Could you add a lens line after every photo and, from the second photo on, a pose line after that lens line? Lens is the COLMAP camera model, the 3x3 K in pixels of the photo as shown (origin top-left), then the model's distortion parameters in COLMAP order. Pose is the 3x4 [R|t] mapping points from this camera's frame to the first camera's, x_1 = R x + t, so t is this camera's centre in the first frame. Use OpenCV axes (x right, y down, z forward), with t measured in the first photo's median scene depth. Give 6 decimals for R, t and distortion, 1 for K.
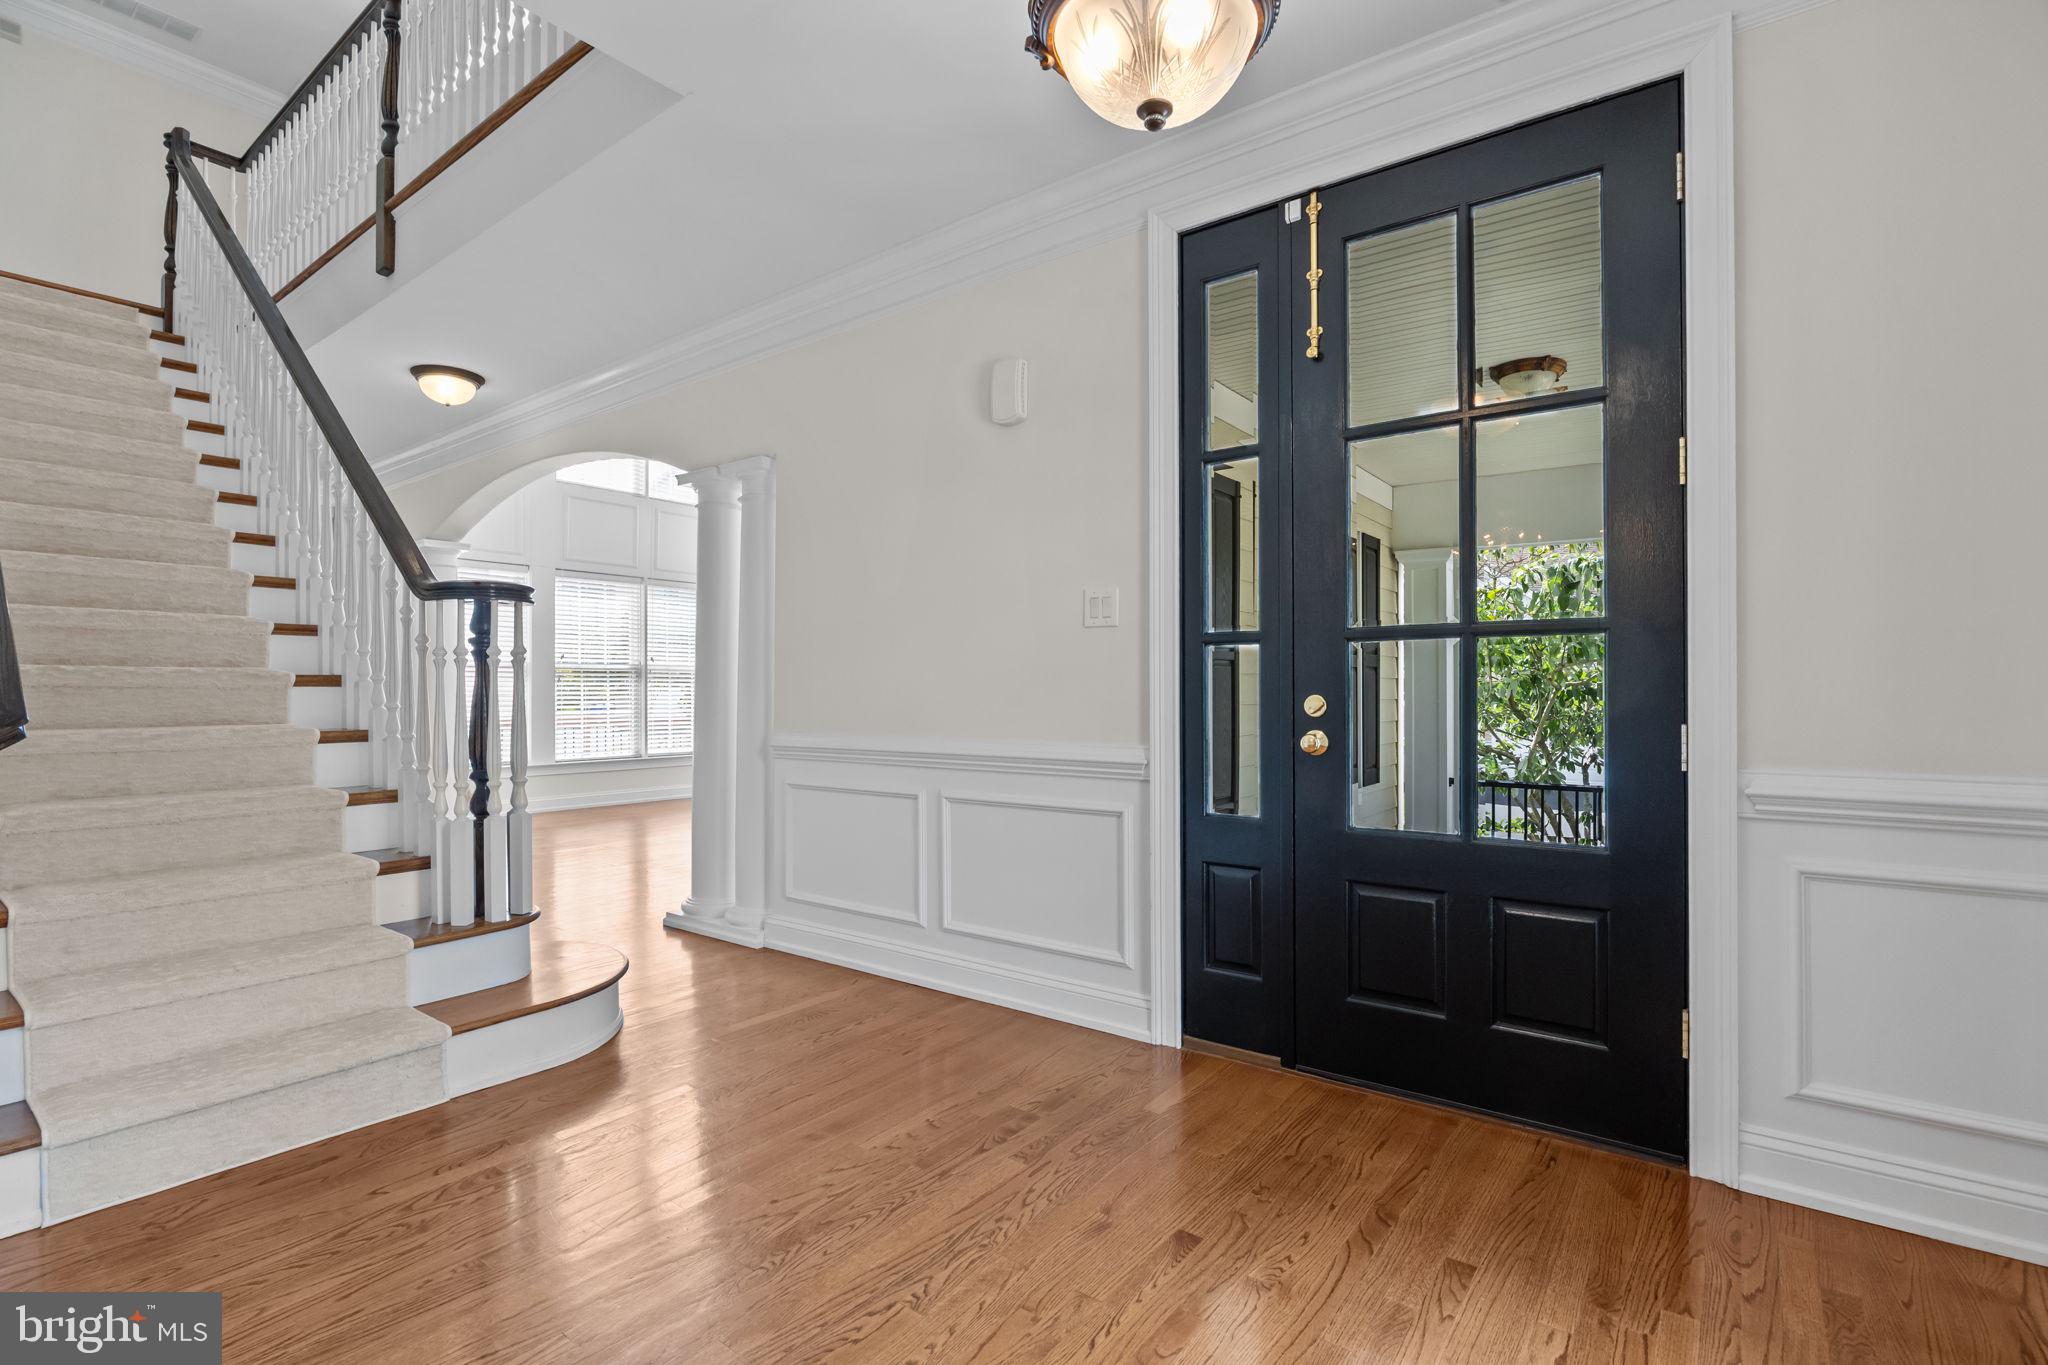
lens RADIAL K [[959.2, 0, 1024.0], [0, 959.2, 682.5], [0, 0, 1]] dist [-0.026027, 0.010383]
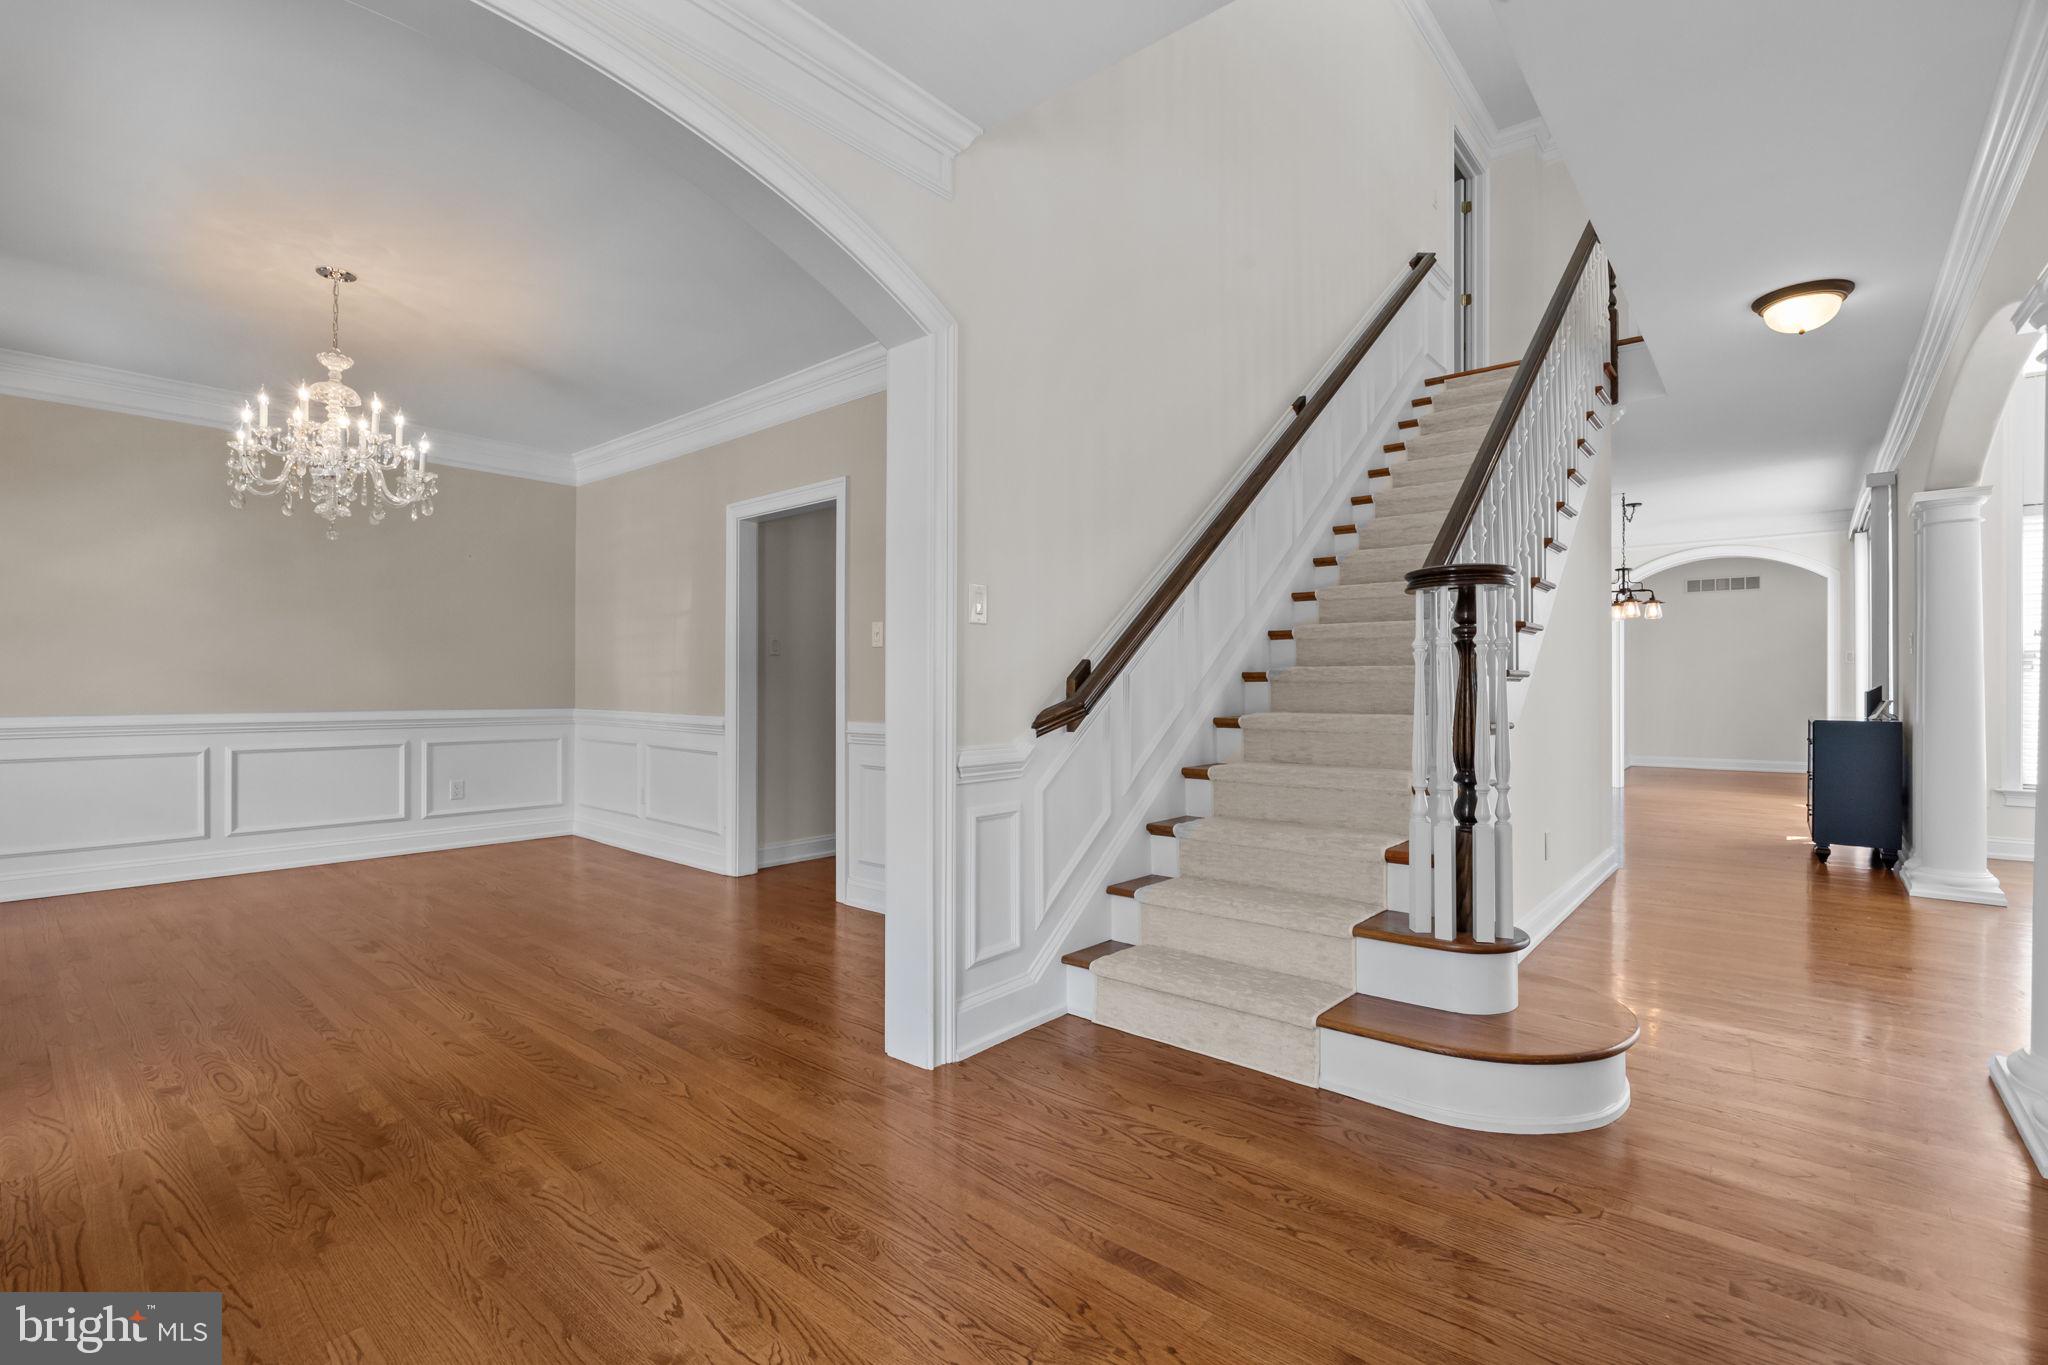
lens RADIAL K [[905.7, 0, 1021.6], [0, 905.7, 686.8], [0, 0, 1]] dist [-0.019175, 0.000613]
pose [[-0.060251, 0.002014, -0.998181, 0.356969], [0.009195, 0.999957, 0.001463, 0.005429], [0.998141, -0.009090, -0.060267, 0.708100]]
